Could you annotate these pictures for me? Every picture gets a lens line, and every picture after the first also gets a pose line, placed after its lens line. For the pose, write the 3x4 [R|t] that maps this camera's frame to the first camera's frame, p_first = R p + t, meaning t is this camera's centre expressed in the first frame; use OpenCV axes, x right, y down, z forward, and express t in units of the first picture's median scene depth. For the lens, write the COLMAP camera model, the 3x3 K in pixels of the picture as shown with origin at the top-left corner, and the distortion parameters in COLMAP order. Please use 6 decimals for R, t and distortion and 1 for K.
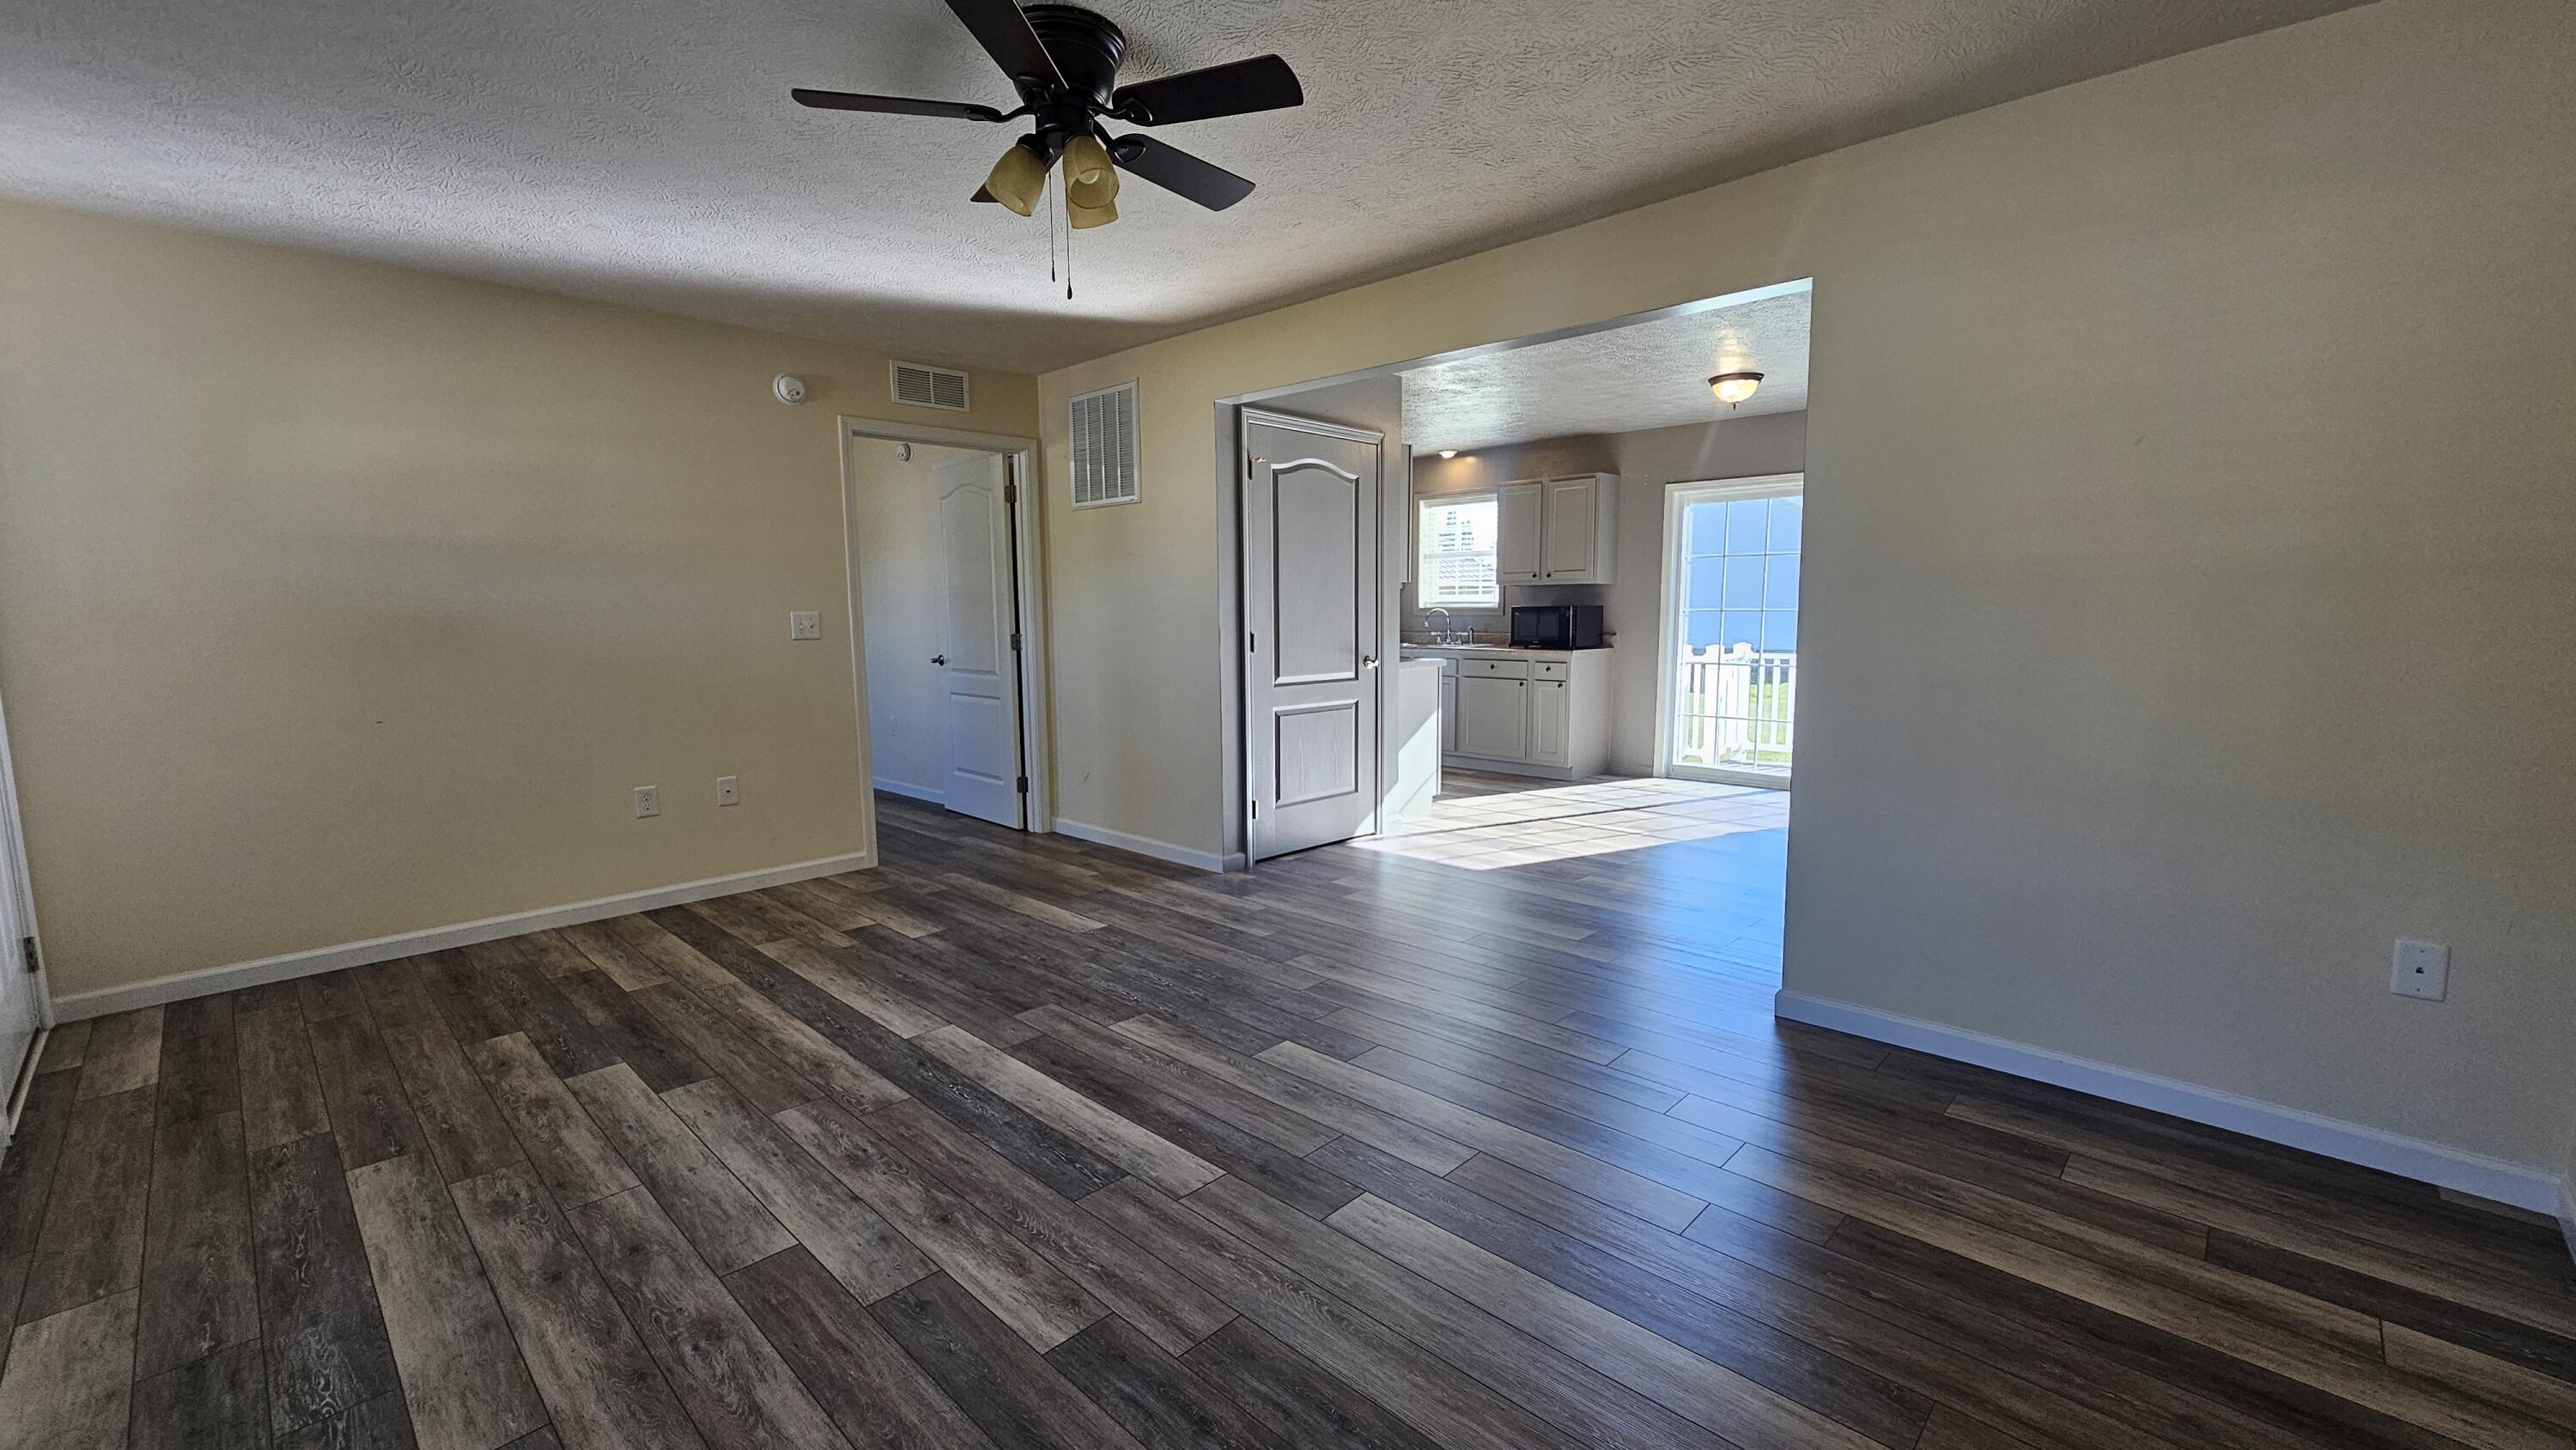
lens RADIAL K [[1048.7, 0, 1277.9], [0, 1048.7, 740.6], [0, 0, 1]] dist [0.001372, -0.000590]
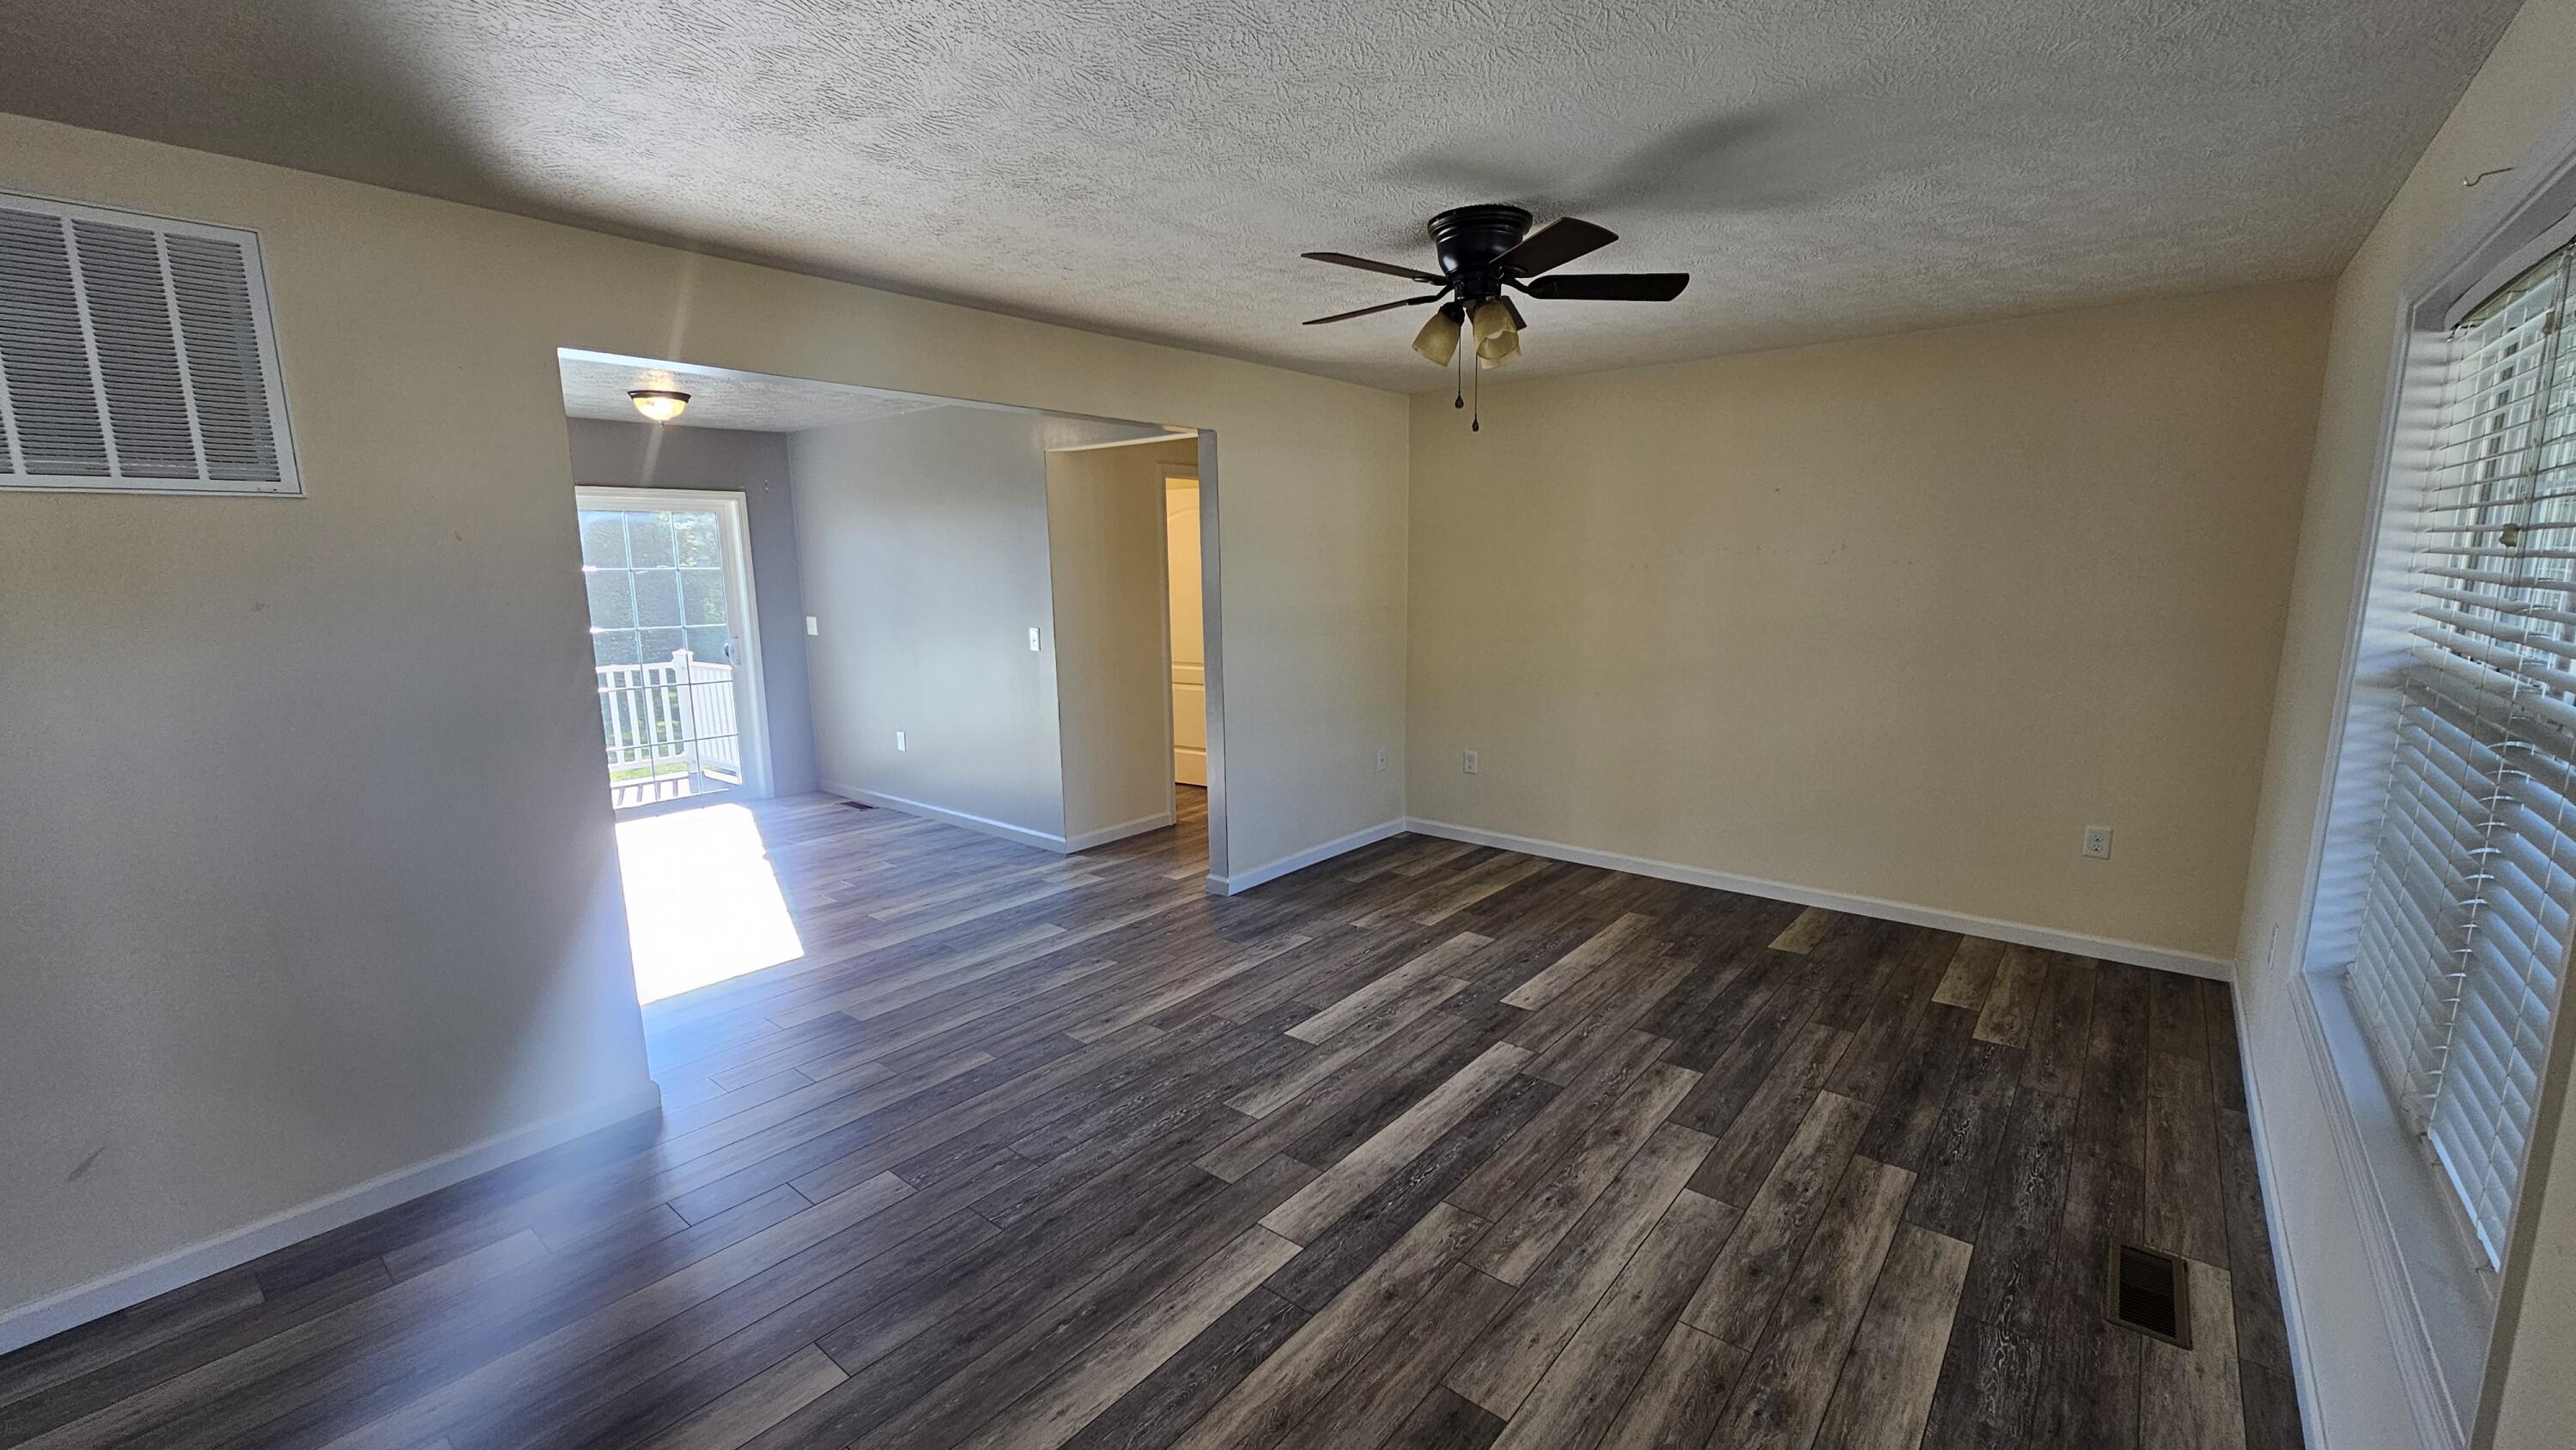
lens RADIAL K [[1048.7, 0, 1303.3], [0, 1048.7, 734.6], [0, 0, 1]] dist [0.001372, -0.000590]
pose [[-0.092704, -0.157632, 0.983137, -1.421798], [0.140022, 0.975513, 0.169612, -0.305056], [-0.985799, 0.153384, -0.068362, 1.313638]]
